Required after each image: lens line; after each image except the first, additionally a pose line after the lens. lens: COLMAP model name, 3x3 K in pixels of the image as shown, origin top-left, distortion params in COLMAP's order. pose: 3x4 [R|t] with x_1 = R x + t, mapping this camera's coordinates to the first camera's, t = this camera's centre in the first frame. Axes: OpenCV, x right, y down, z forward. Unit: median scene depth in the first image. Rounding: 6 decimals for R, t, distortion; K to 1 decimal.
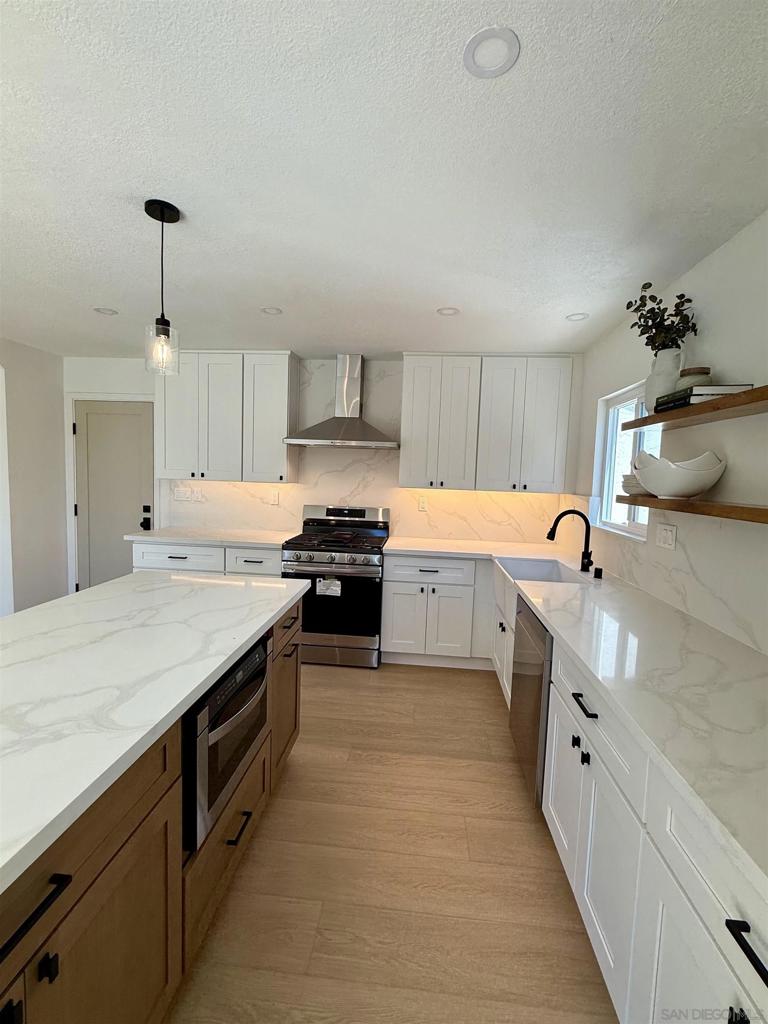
lens RADIAL K [[447.9, 0, 384.0], [0, 447.9, 512.0], [0, 0, 1]] dist [-0.008006, 0.000090]
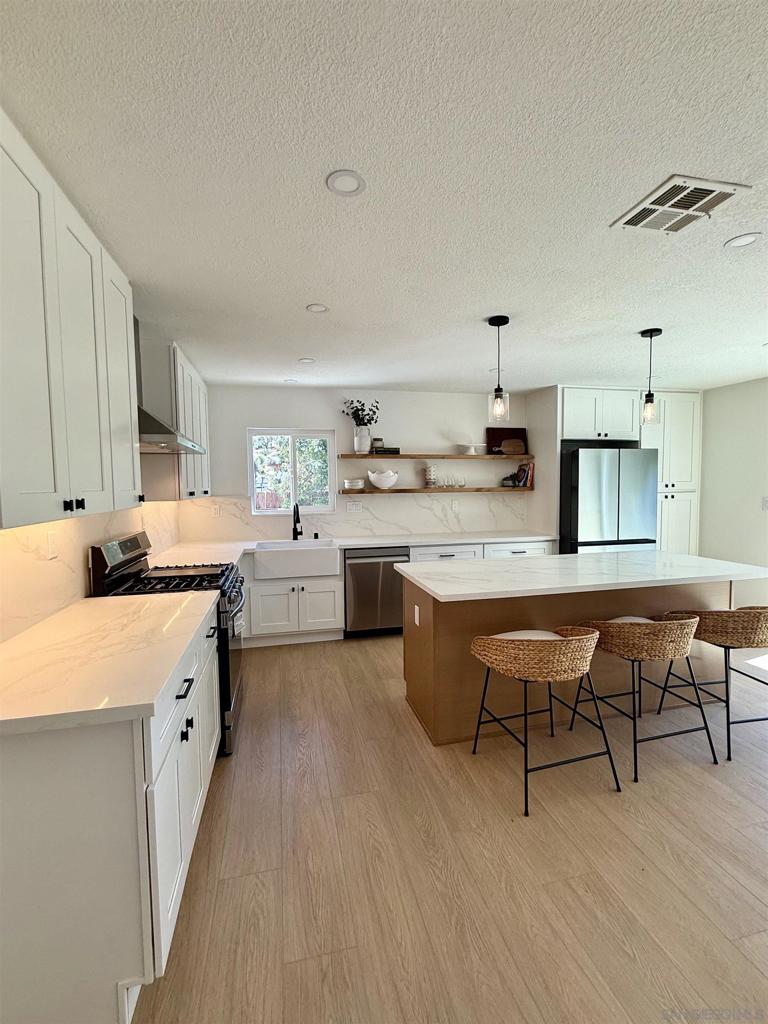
lens RADIAL K [[447.9, 0, 384.0], [0, 447.9, 512.0], [0, 0, 1]] dist [-0.008006, 0.000090]
pose [[-0.313955, -0.090396, 0.945125, -1.187175], [0.079151, 0.989500, 0.120933, -0.138781], [-0.946133, 0.112775, -0.303504, 1.195194]]
